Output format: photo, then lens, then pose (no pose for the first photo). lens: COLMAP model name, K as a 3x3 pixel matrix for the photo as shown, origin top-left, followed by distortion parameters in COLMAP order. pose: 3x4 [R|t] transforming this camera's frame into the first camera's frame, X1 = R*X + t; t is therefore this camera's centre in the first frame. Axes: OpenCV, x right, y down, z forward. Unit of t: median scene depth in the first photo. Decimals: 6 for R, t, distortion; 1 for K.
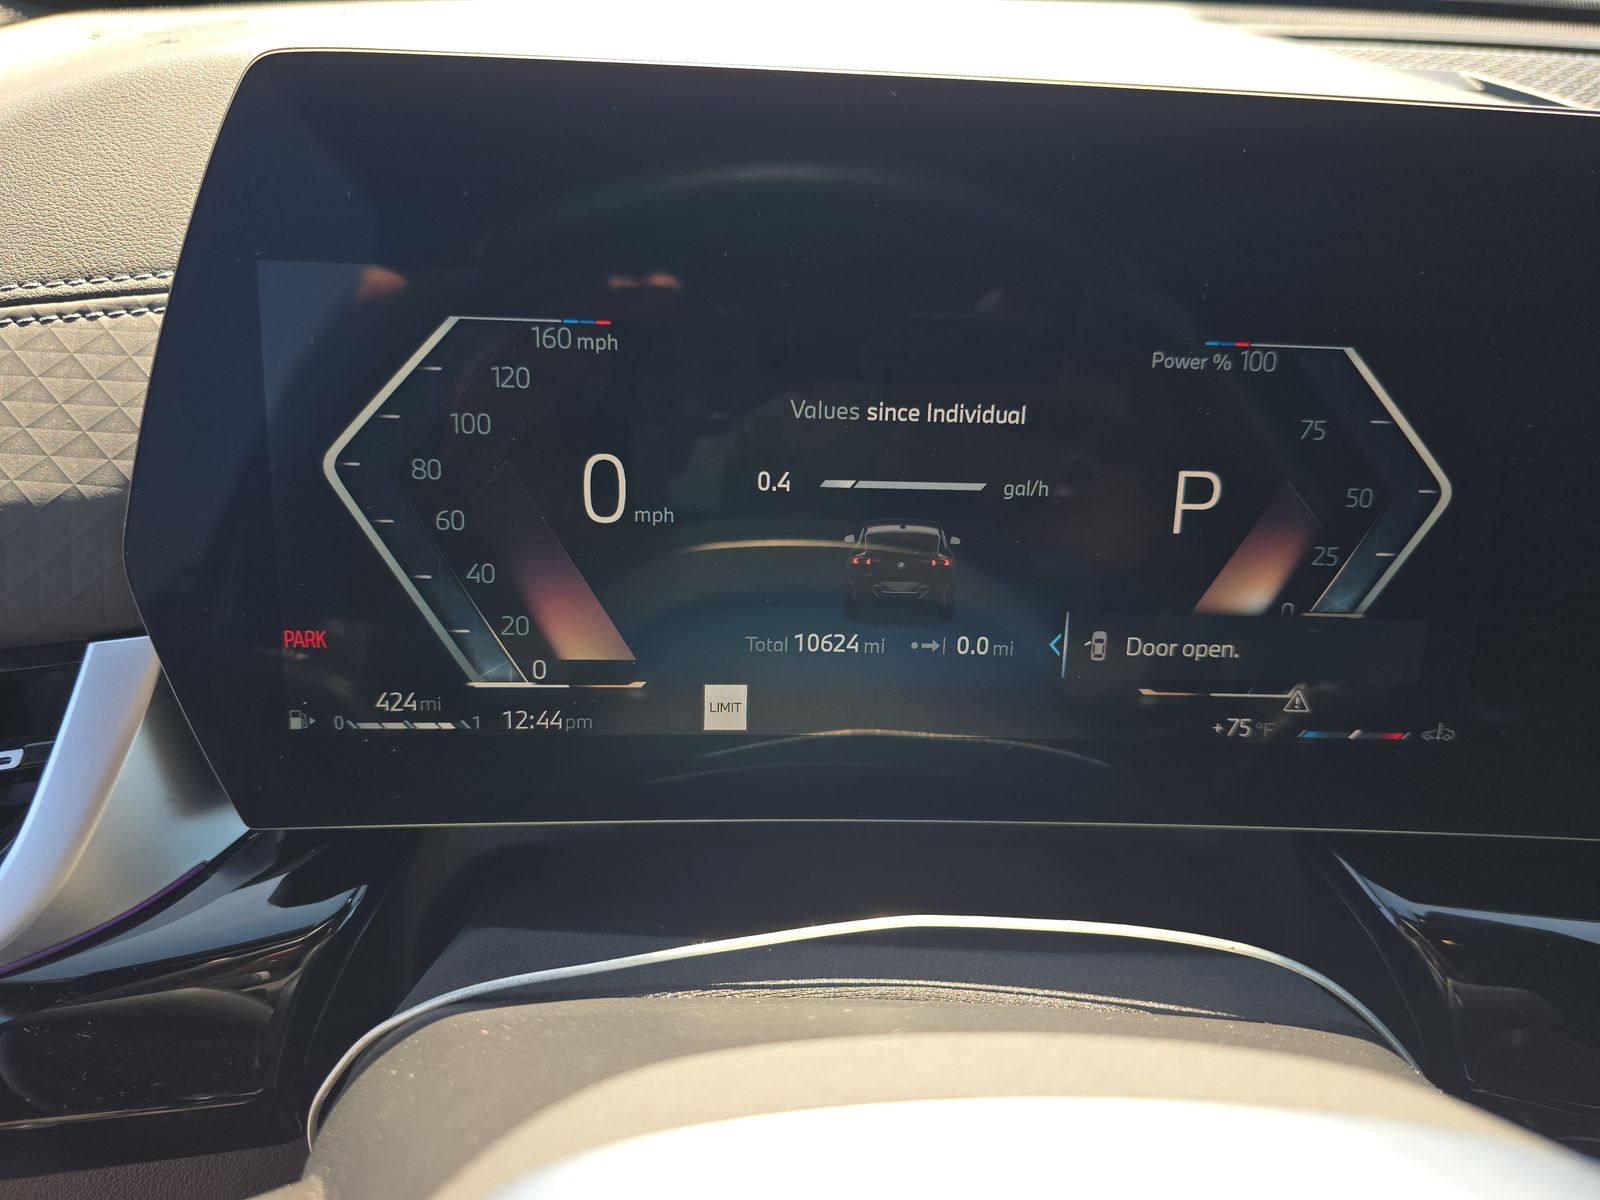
lens RADIAL K [[1110.9, 0, 798.6], [0, 1110.9, 593.1], [0, 0, 1]] dist [0.025796, -0.032463]
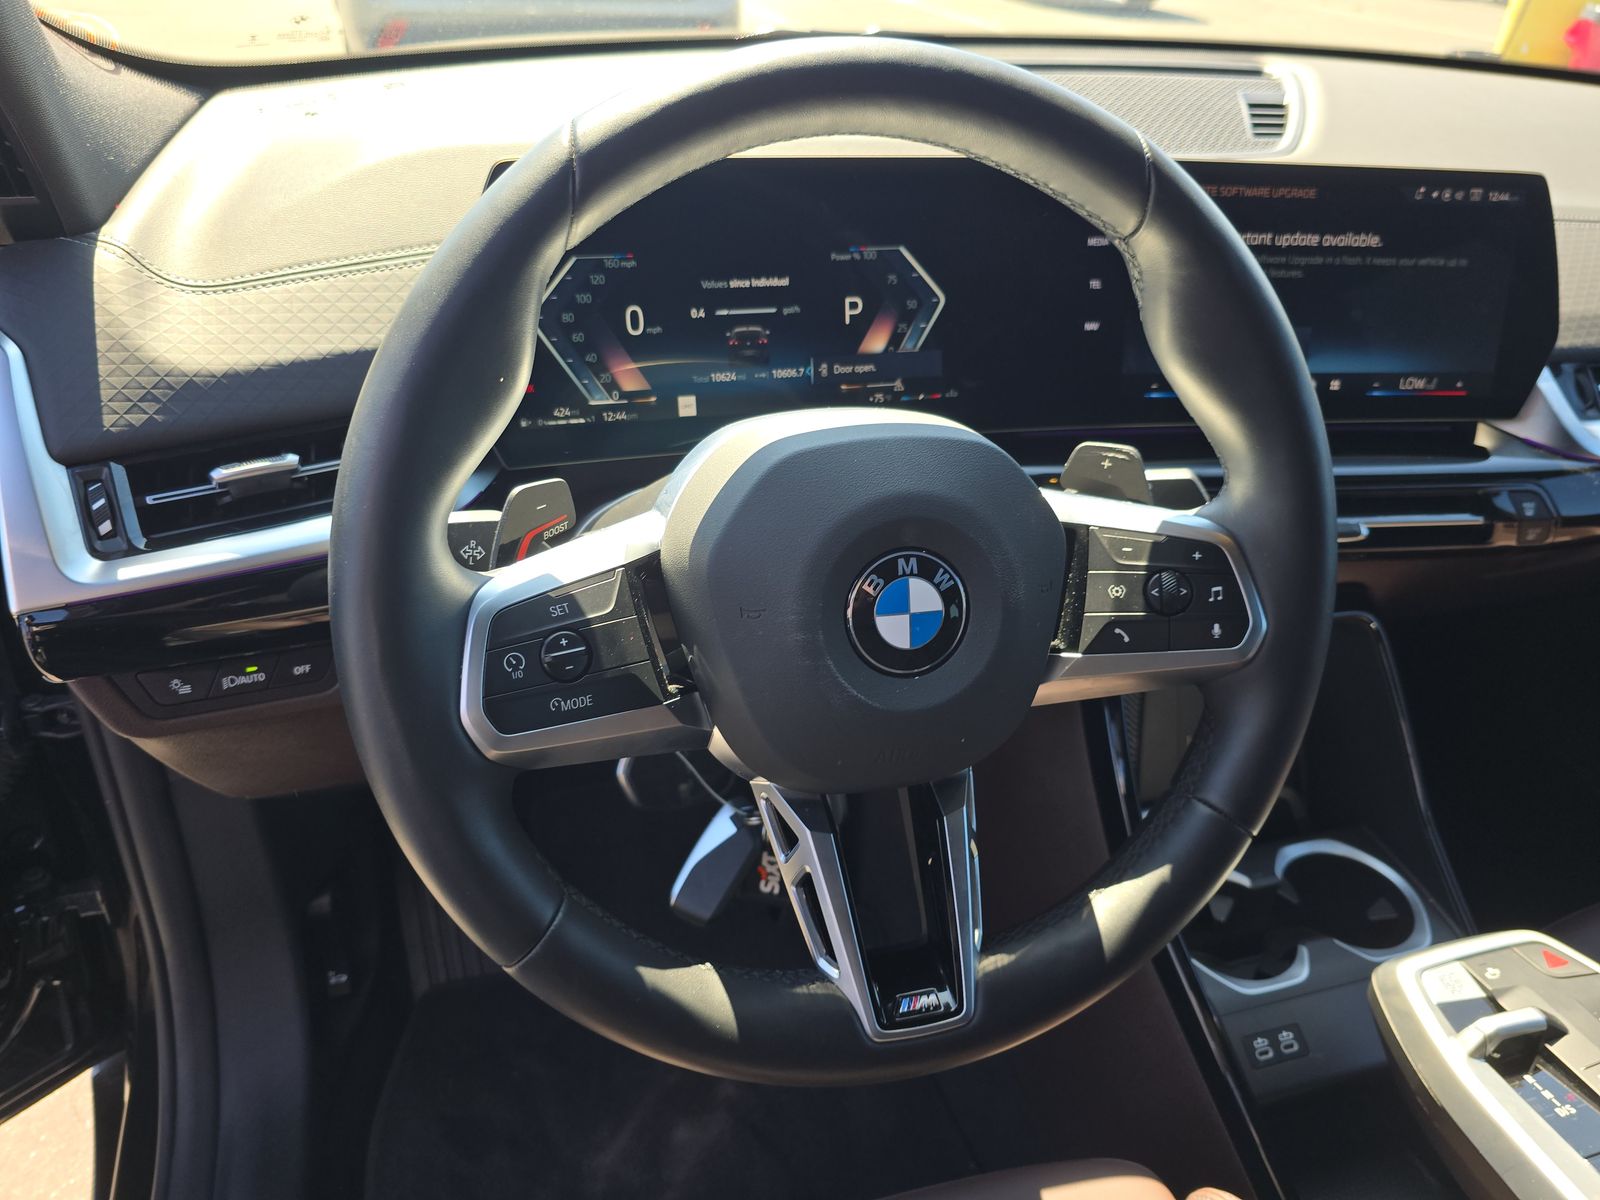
lens RADIAL K [[1110.9, 0, 789.4], [0, 1110.9, 609.5], [0, 0, 1]] dist [0.025796, -0.032463]
pose [[0.970954, -0.128574, 0.201787, -0.425538], [0.110223, 0.988891, 0.099730, 0.346901], [-0.212368, -0.074591, 0.974339, -1.630928]]
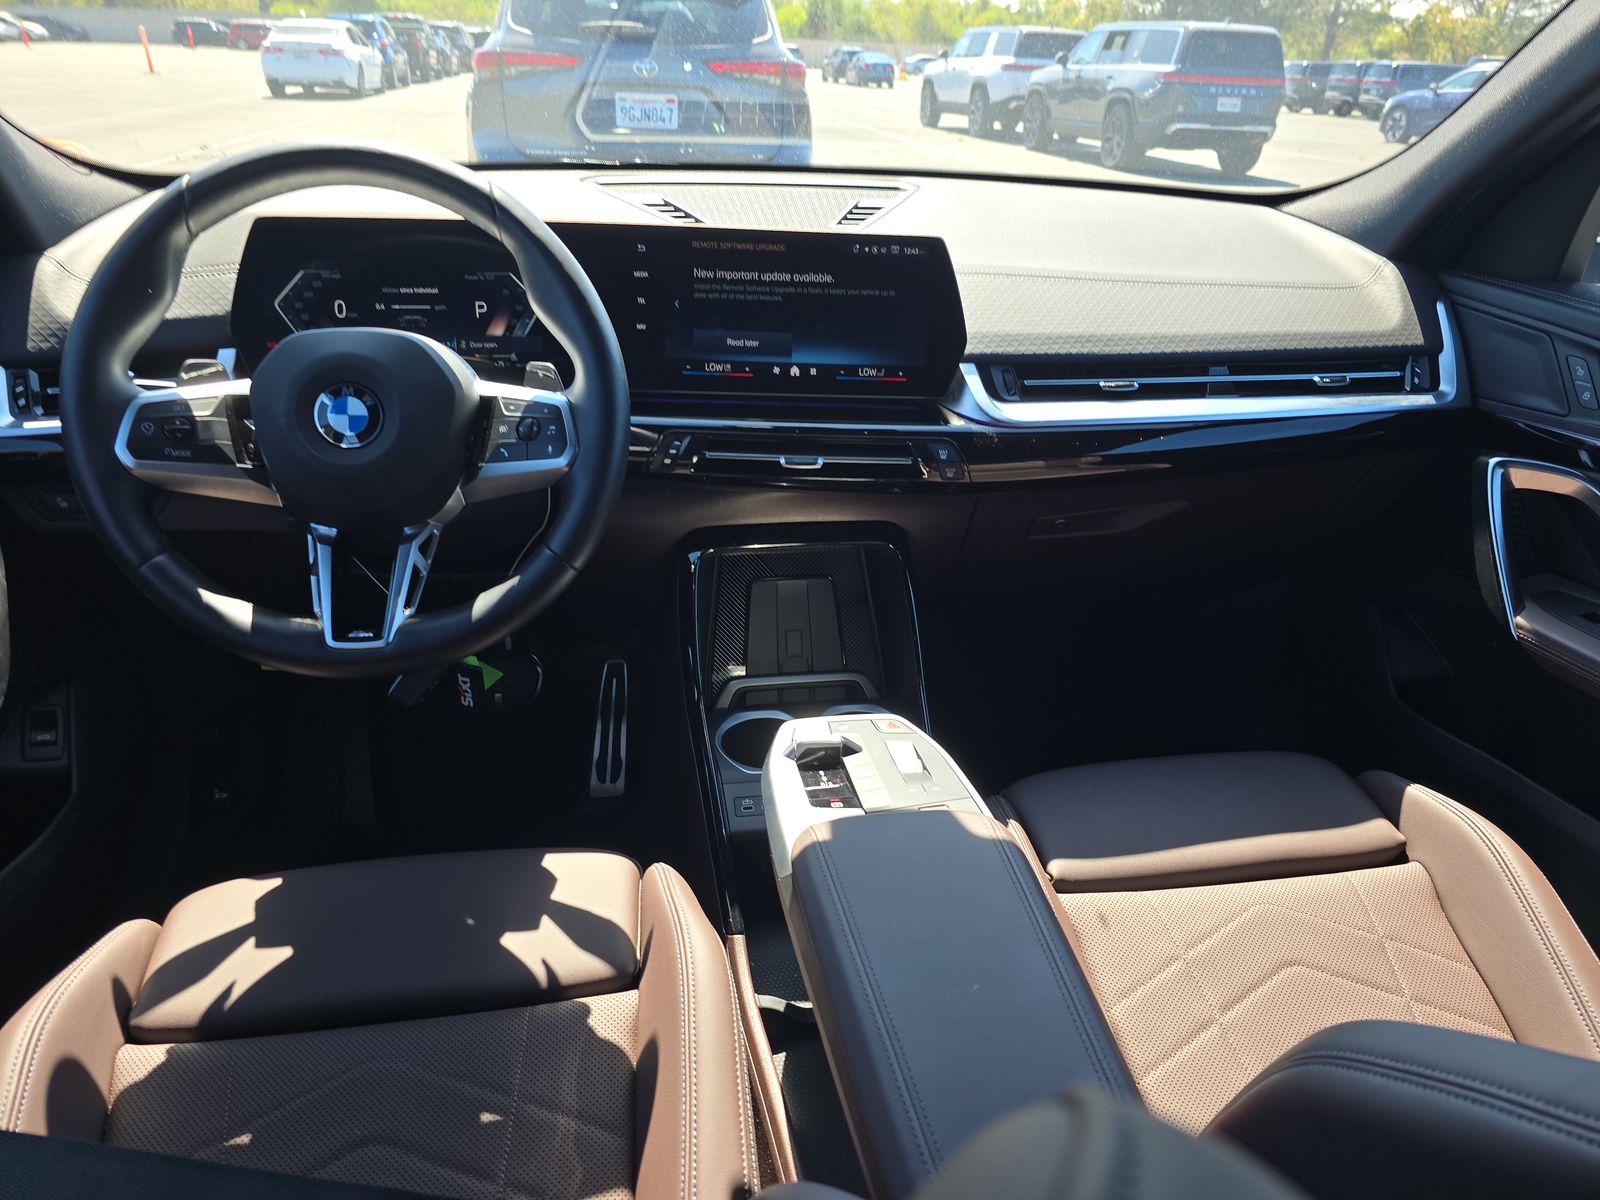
lens RADIAL K [[1110.9, 0, 811.6], [0, 1110.9, 635.1], [0, 0, 1]] dist [0.025796, -0.032463]
pose [[0.992443, -0.064497, 0.104390, 1.118318], [0.066502, 0.997660, -0.015843, 1.369621], [-0.103124, 0.022665, 0.994410, -3.517649]]
